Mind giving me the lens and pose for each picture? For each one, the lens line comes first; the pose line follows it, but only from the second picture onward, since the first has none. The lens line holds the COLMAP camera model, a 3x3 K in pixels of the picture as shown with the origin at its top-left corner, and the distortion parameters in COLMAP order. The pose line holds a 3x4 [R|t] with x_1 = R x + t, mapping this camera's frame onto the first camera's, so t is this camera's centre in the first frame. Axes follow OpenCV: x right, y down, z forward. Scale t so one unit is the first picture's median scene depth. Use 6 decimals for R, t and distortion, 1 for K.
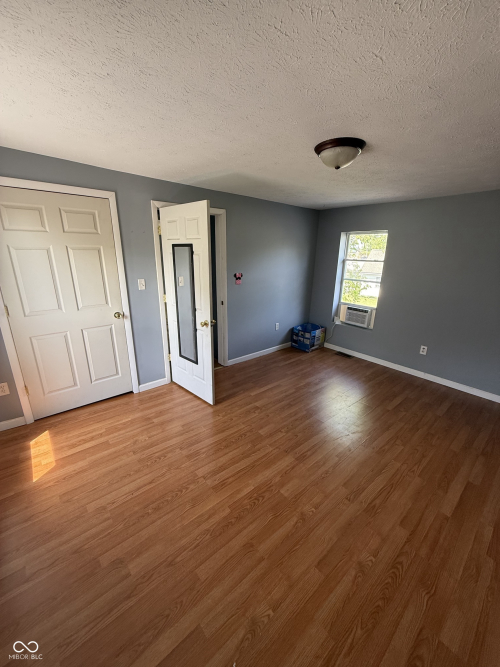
lens RADIAL K [[264.1, 0, 252.0], [0, 264.1, 336.0], [0, 0, 1]] dist [0.001392, 0.000491]
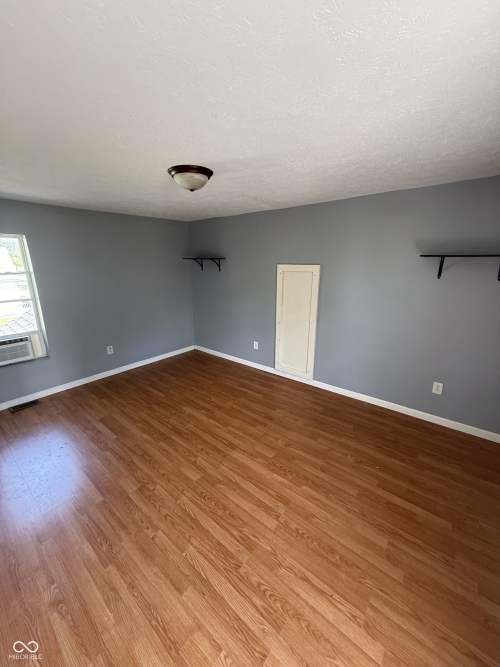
lens RADIAL K [[264.1, 0, 252.3], [0, 264.1, 332.0], [0, 0, 1]] dist [0.001392, 0.000491]
pose [[-0.173721, -0.278033, 0.944732, -0.849632], [0.298083, 0.899472, 0.319525, -0.345848], [-0.938599, 0.337117, -0.073380, 0.948308]]
